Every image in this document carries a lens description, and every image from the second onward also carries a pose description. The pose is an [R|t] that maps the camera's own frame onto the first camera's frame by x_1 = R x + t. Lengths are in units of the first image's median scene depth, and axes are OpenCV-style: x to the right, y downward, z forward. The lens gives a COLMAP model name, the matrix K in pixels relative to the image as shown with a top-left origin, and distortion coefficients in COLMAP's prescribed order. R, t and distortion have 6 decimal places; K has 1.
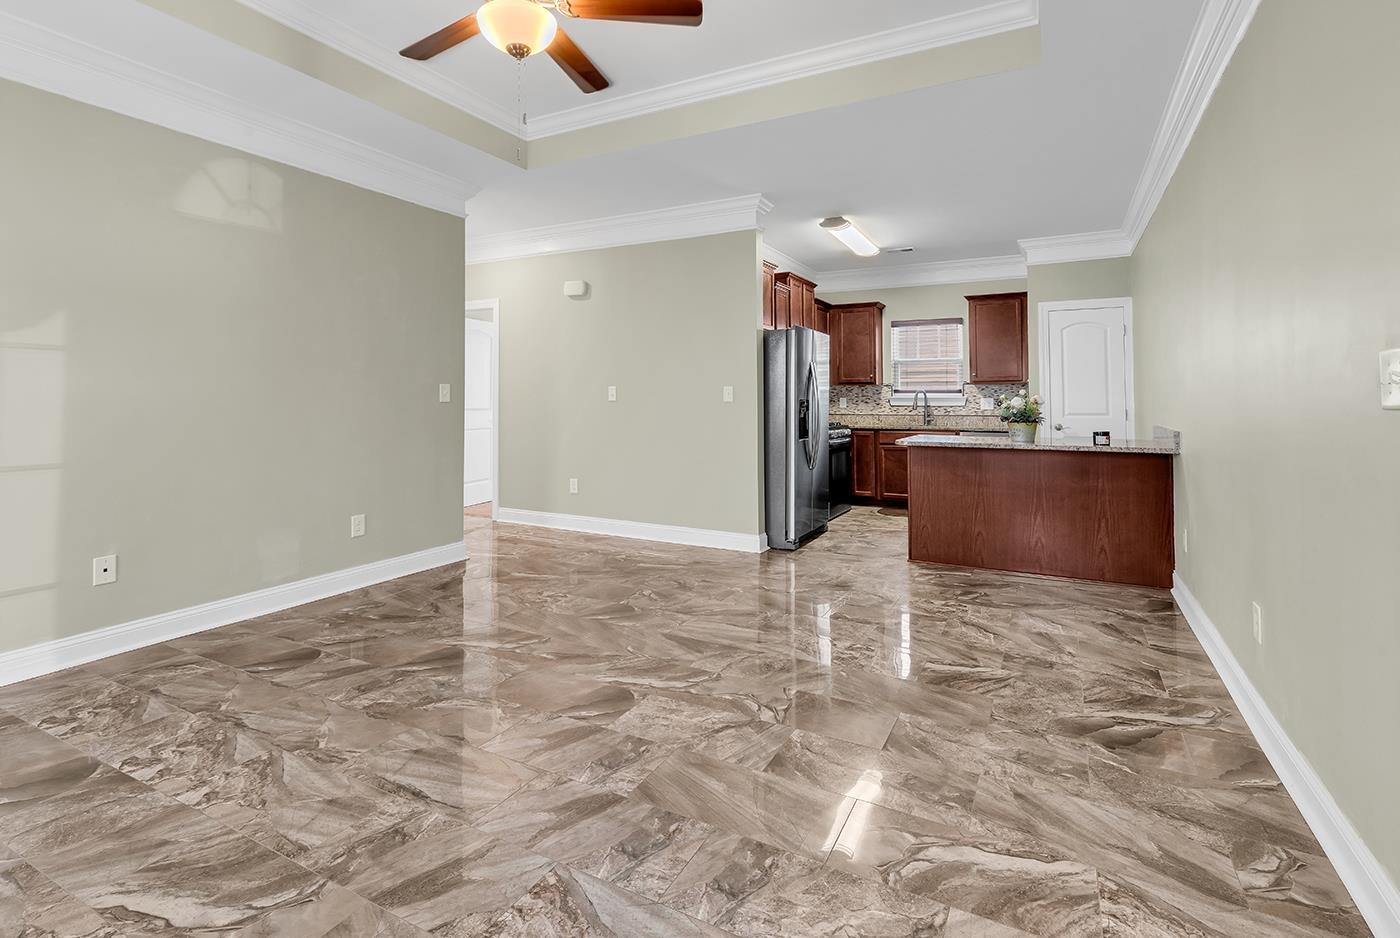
lens RADIAL K [[642.6, 0, 703.9], [0, 642.6, 386.3], [0, 0, 1]] dist [0.003595, -0.000234]
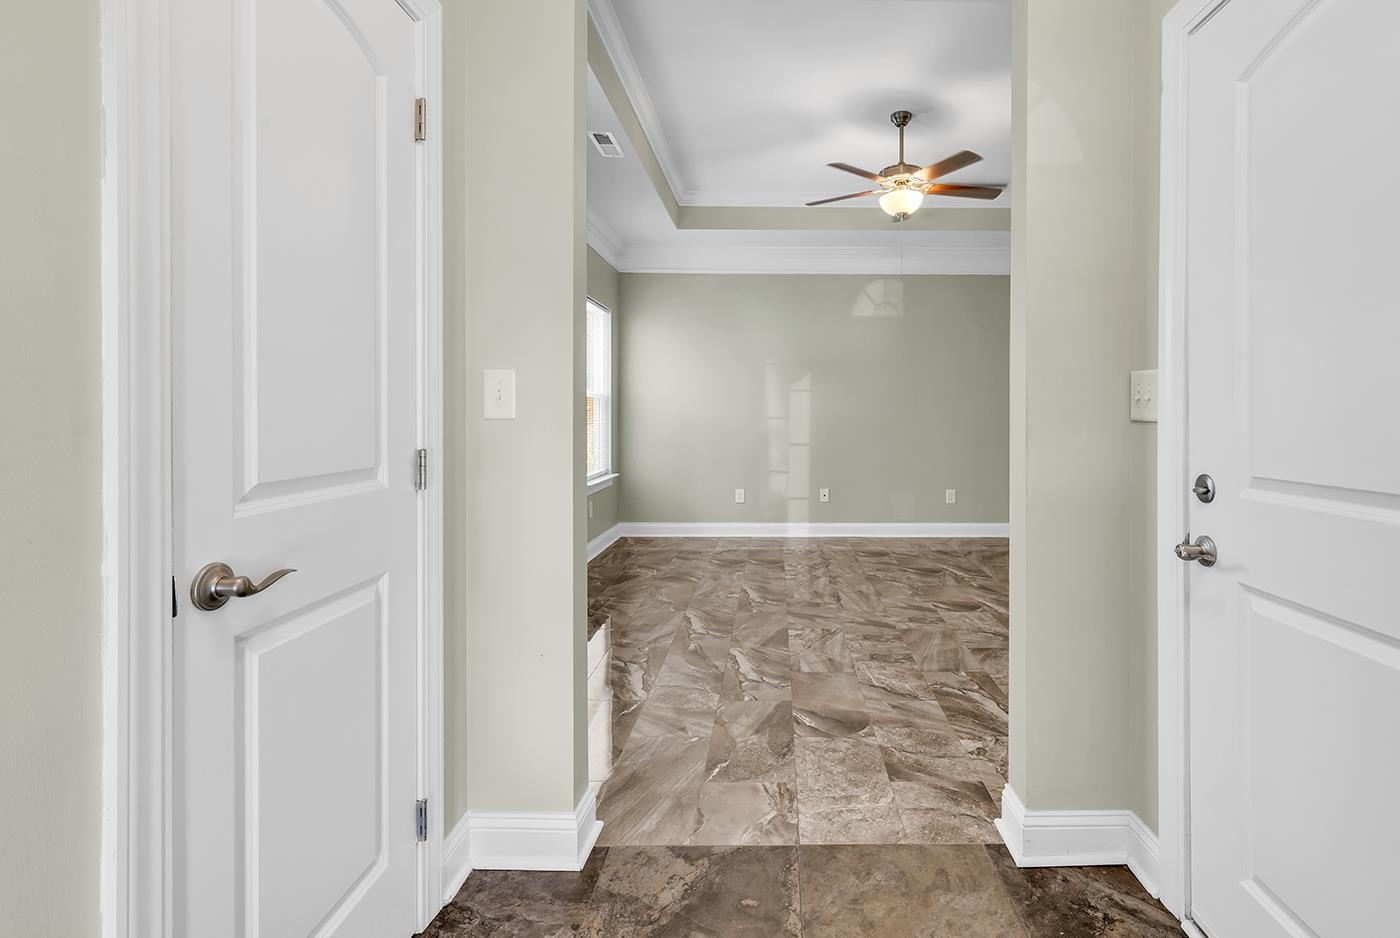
lens RADIAL K [[643.0, 0, 794.3], [0, 643.0, 417.5], [0, 0, 1]] dist [0.001298, 0.000021]
pose [[0.482425, 0.006740, -0.875912, 0.755666], [0.014951, 0.999761, 0.015927, -0.003179], [0.875810, -0.020780, 0.482209, -0.080147]]
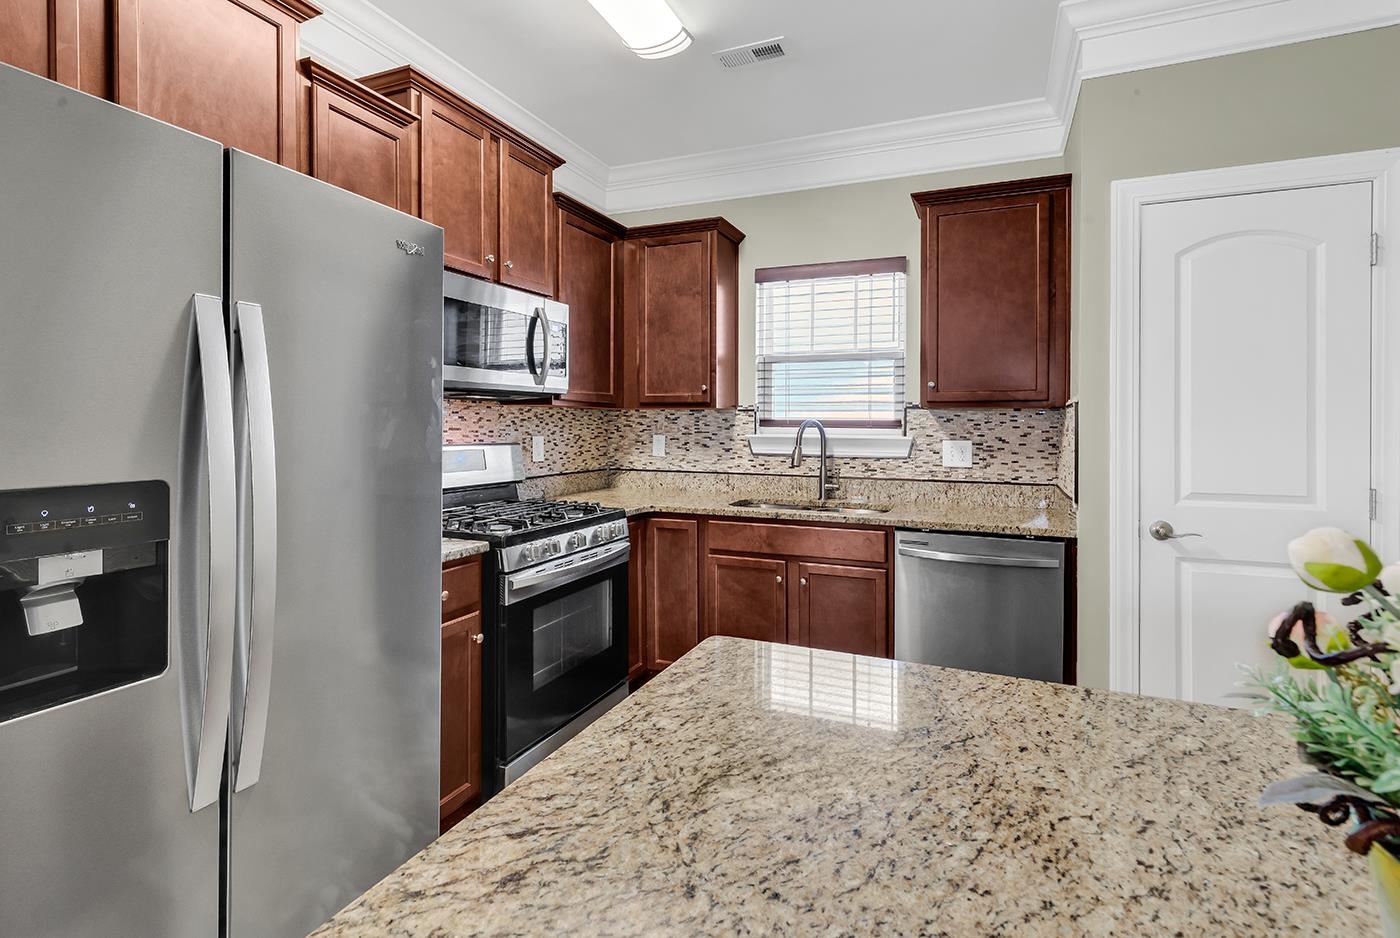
lens RADIAL K [[643.1, 0, 710.4], [0, 643.1, 421.3], [0, 0, 1]] dist [0.002657, 0.000159]
pose [[0.996016, 0.005337, 0.089020, 0.482872], [-0.007169, 0.999769, 0.020272, -0.005029], [-0.088891, -0.020830, 0.995824, 1.197105]]
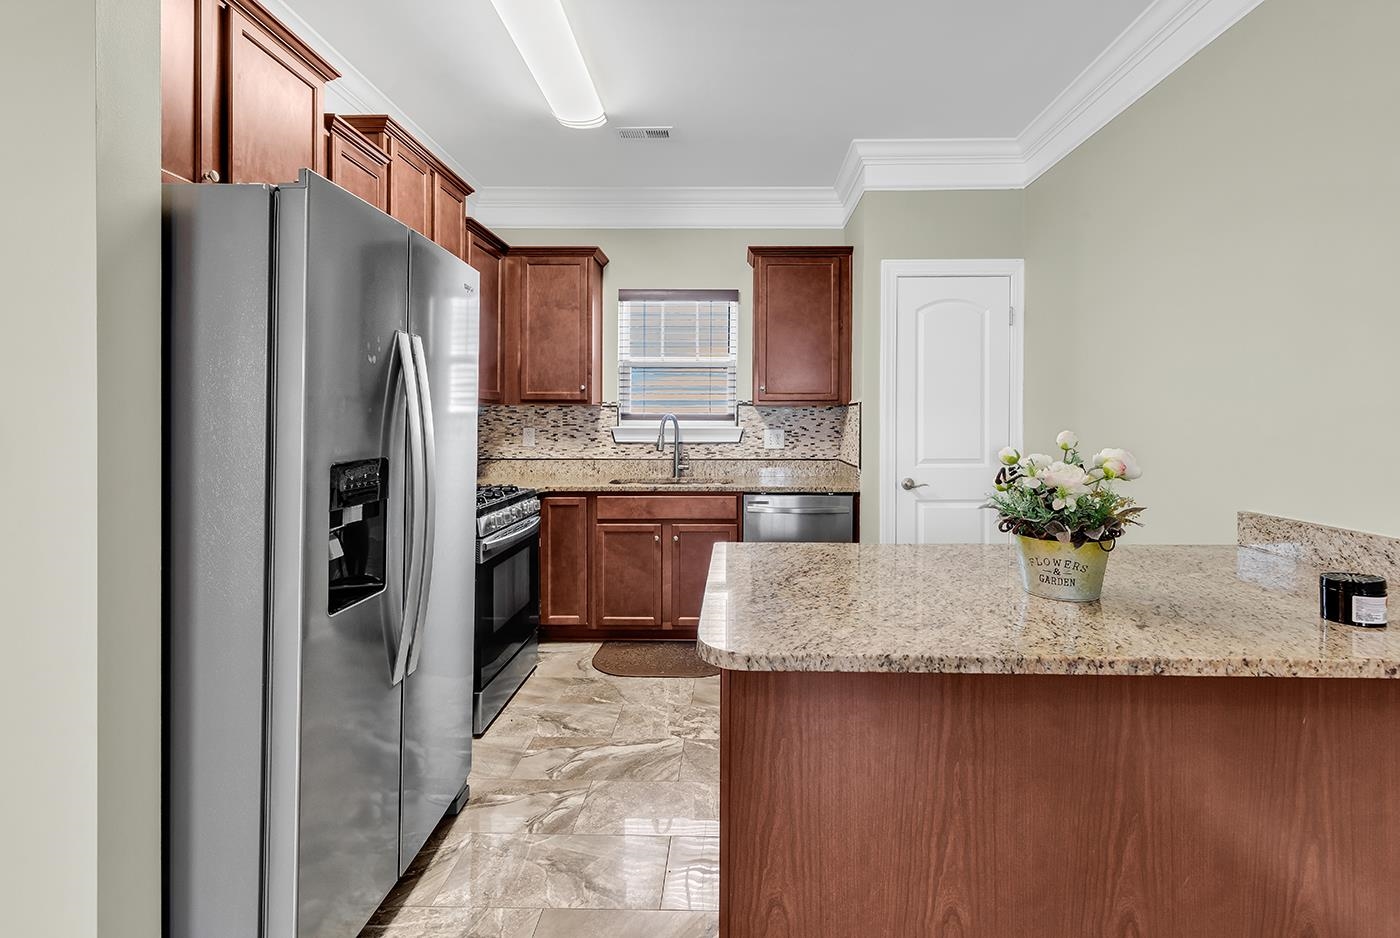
lens RADIAL K [[648.9, 0, 703.7], [0, 648.9, 416.3], [0, 0, 1]] dist [0.003506, 0.000089]
pose [[0.899636, 0.001627, 0.436637, 0.251705], [-0.011101, 0.999755, 0.019149, -0.008689], [-0.436499, -0.022074, 0.899434, 1.017842]]
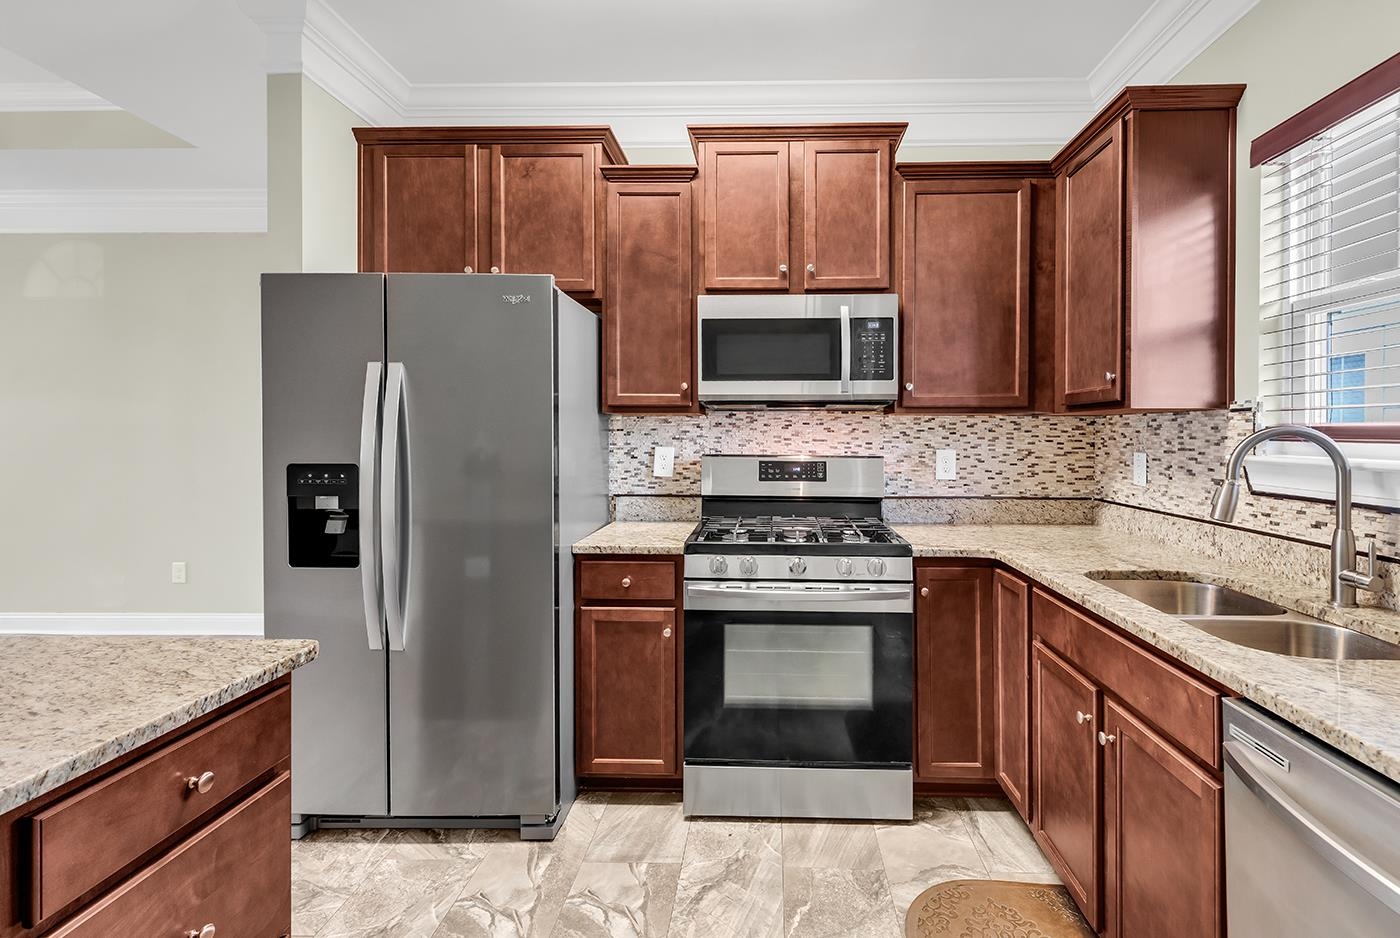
lens RADIAL K [[648.5, 0, 770.8], [0, 648.5, 435.2], [0, 0, 1]] dist [0.002969, 0.000178]
pose [[0.455104, 0.003881, -0.890430, 0.941055], [0.018247, 0.999740, 0.013683, 0.004391], [0.890251, -0.022475, 0.454915, 1.598512]]
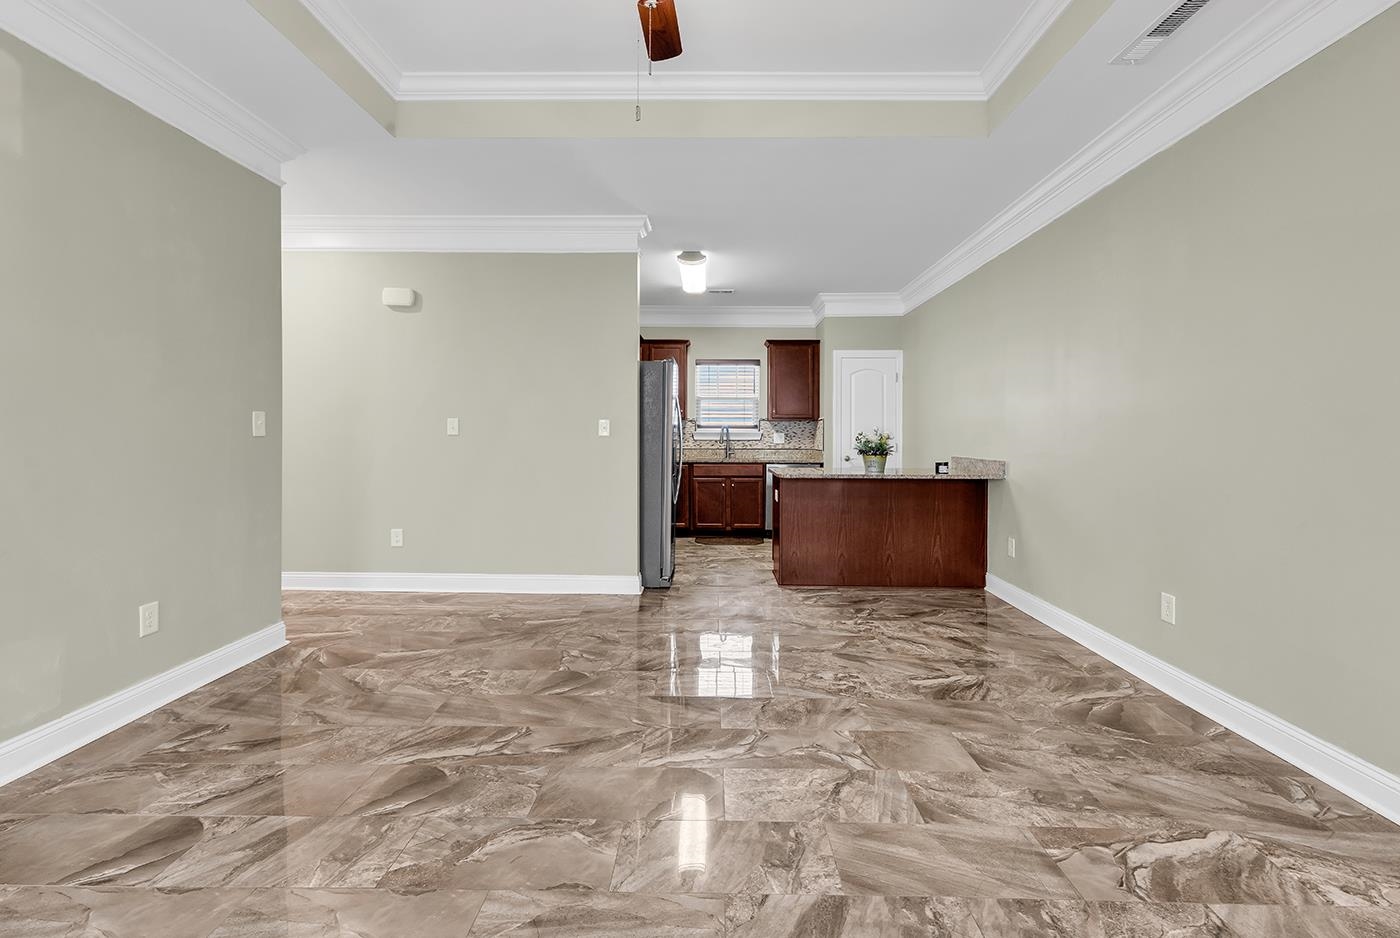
lens RADIAL K [[628.5, 0, 682.4], [0, 628.5, 430.4], [0, 0, 1]] dist [0.004214, 0.000042]
pose [[0.899780, 0.006076, 0.436302, -0.383761], [-0.013364, 0.999818, 0.013637, 0.002226], [-0.436139, -0.018101, 0.899697, 0.190624]]
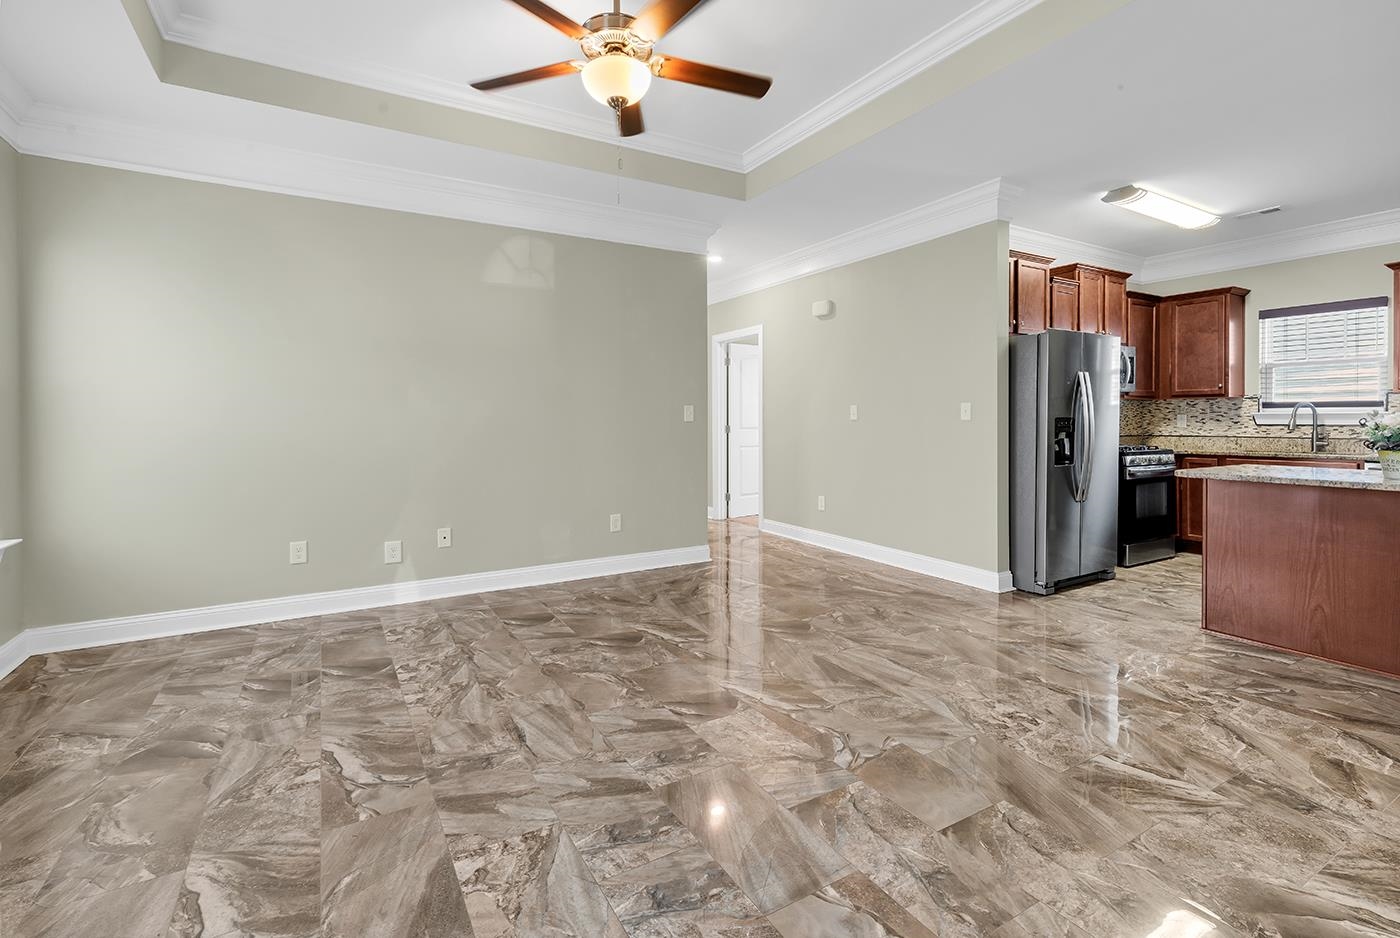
lens RADIAL K [[629.9, 0, 709.3], [0, 629.9, 426.2], [0, 0, 1]] dist [0.002668, -0.000387]
pose [[0.854477, 0.003021, -0.519481, 0.281789], [0.015231, 0.999408, 0.030865, -0.000938], [0.519266, -0.034285, 0.853924, 0.093299]]
